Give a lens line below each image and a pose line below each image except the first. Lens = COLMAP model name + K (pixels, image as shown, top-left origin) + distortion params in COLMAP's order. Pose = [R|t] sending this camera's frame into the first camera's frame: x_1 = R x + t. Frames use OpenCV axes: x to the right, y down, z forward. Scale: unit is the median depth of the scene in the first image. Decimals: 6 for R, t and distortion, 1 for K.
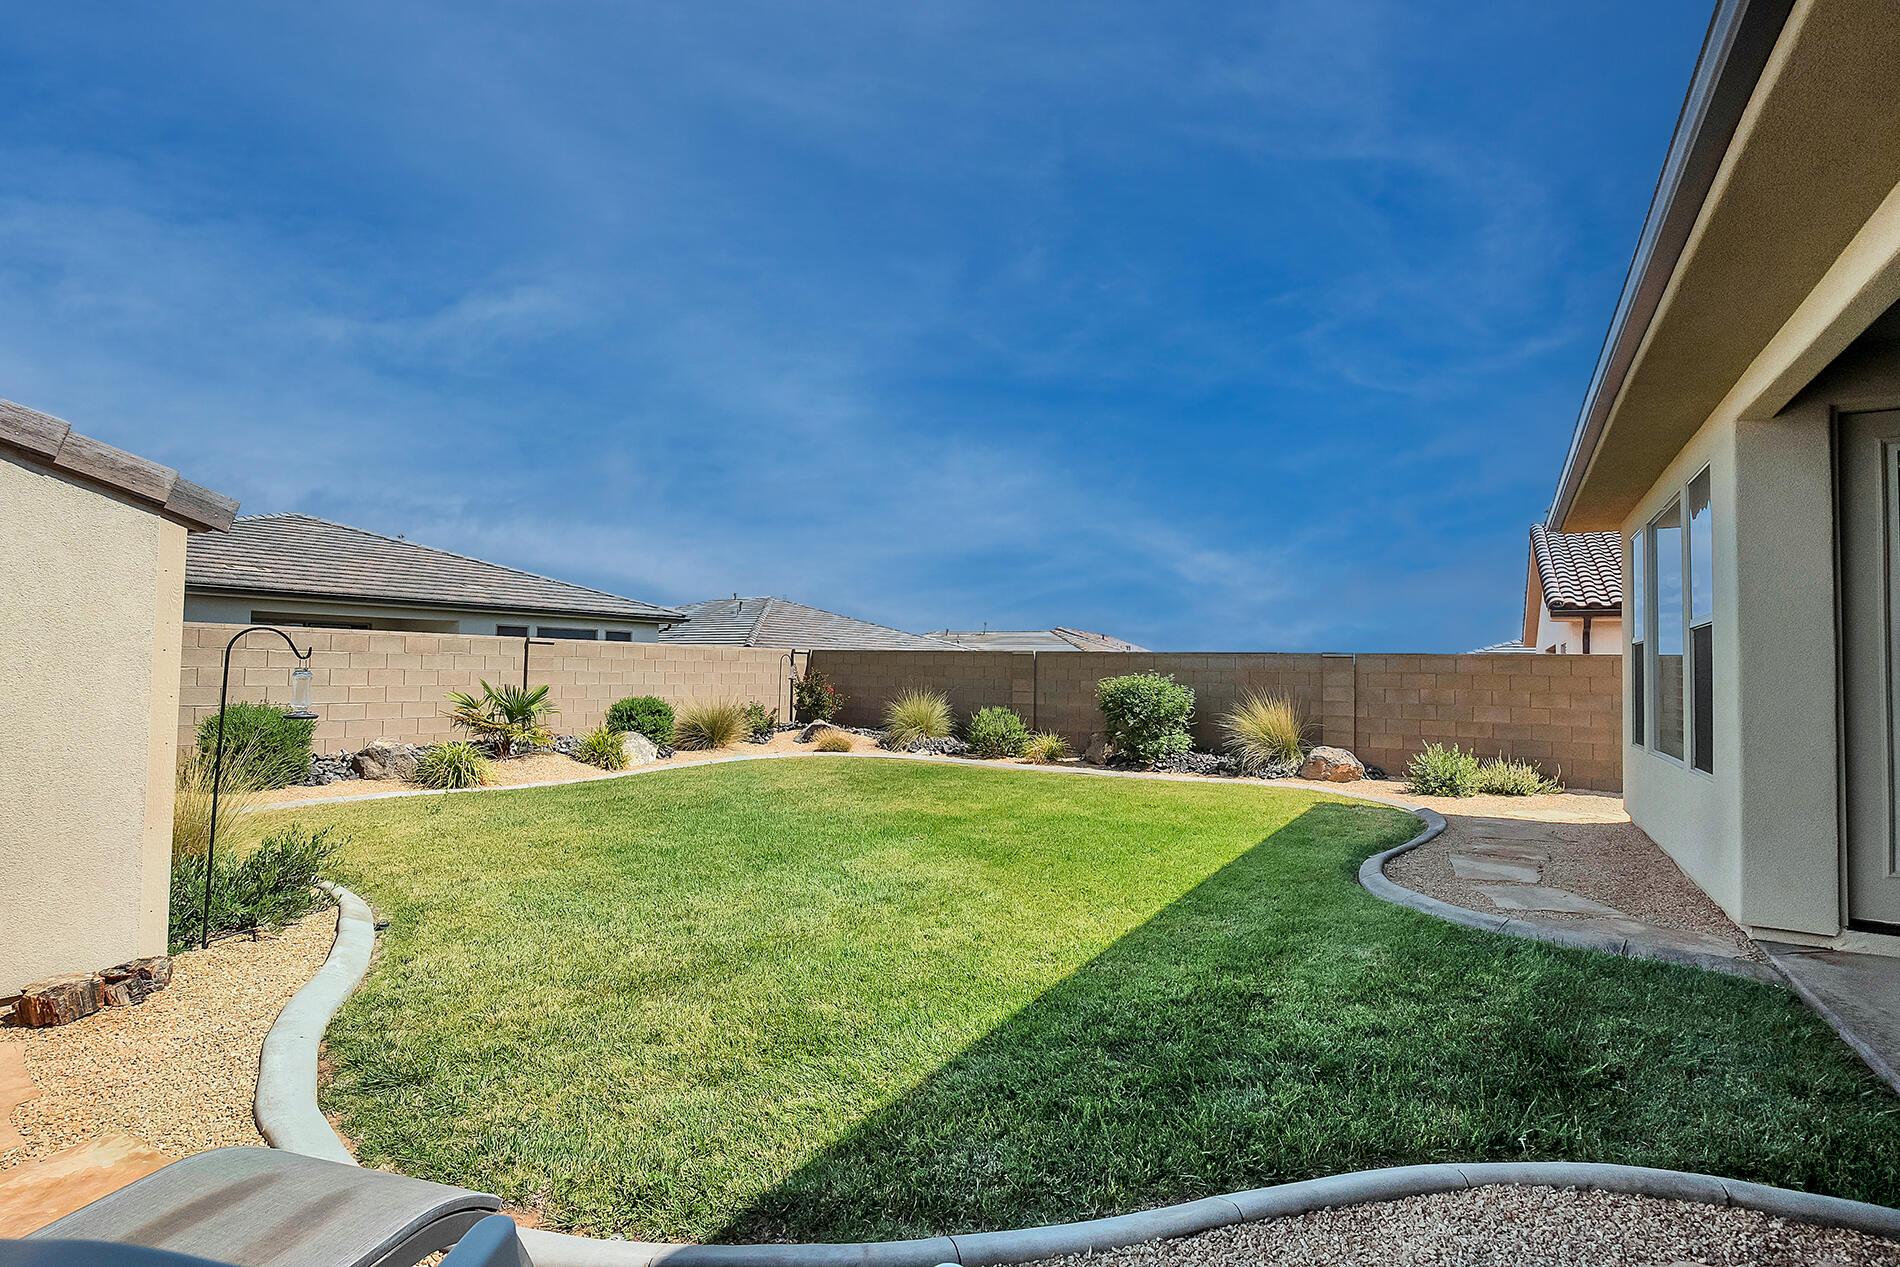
lens RADIAL K [[868.9, 0, 948.0], [0, 868.9, 625.1], [0, 0, 1]] dist [0.000460, 0.000084]
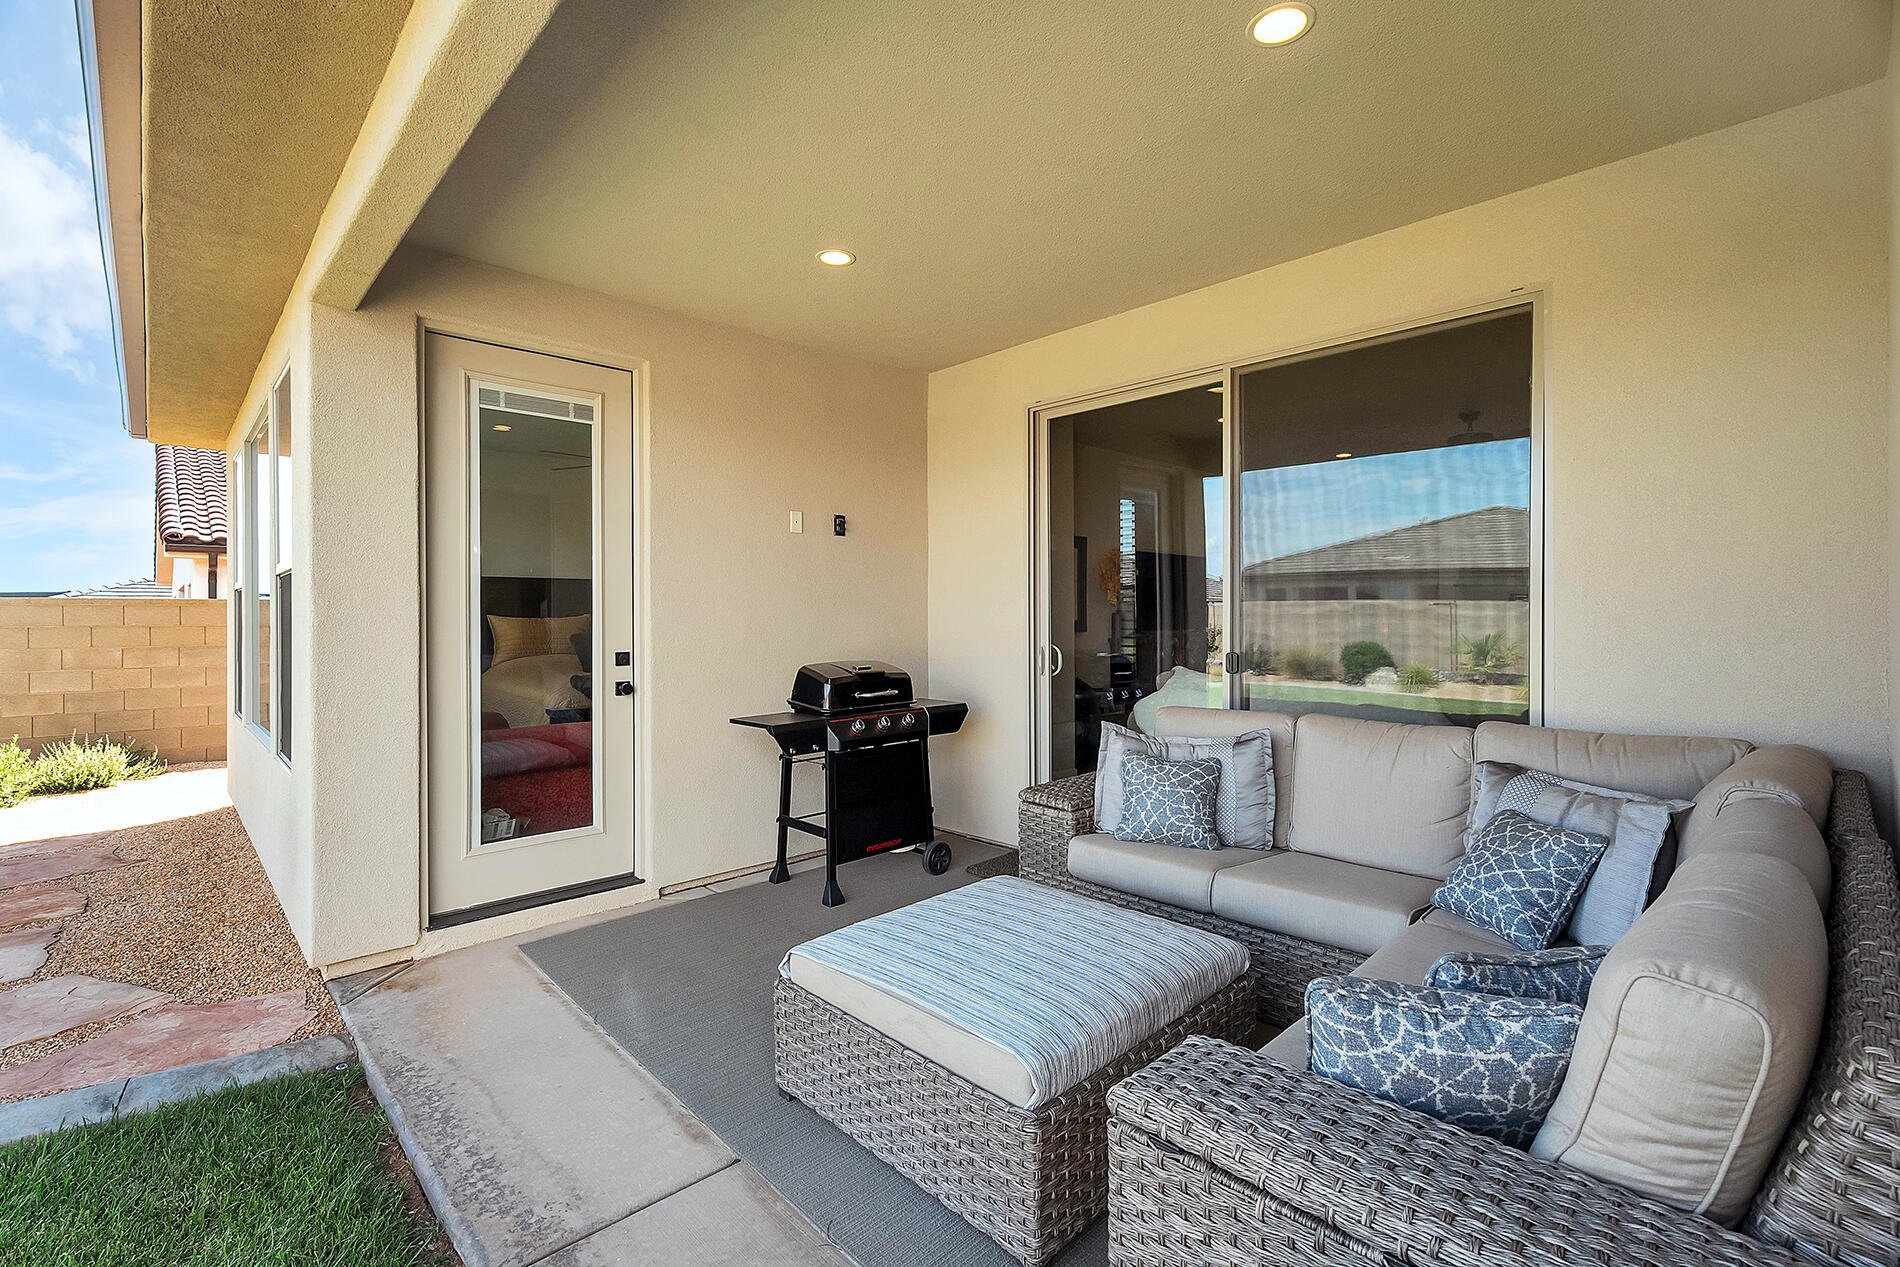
lens RADIAL K [[868.9, 0, 948.2], [0, 868.9, 619.6], [0, 0, 1]] dist [0.000460, 0.000084]
pose [[0.254682, -0.028310, 0.966610, 0.122701], [-0.034756, 0.998658, 0.038406, -0.004116], [-0.966400, -0.043377, 0.253356, 0.105565]]
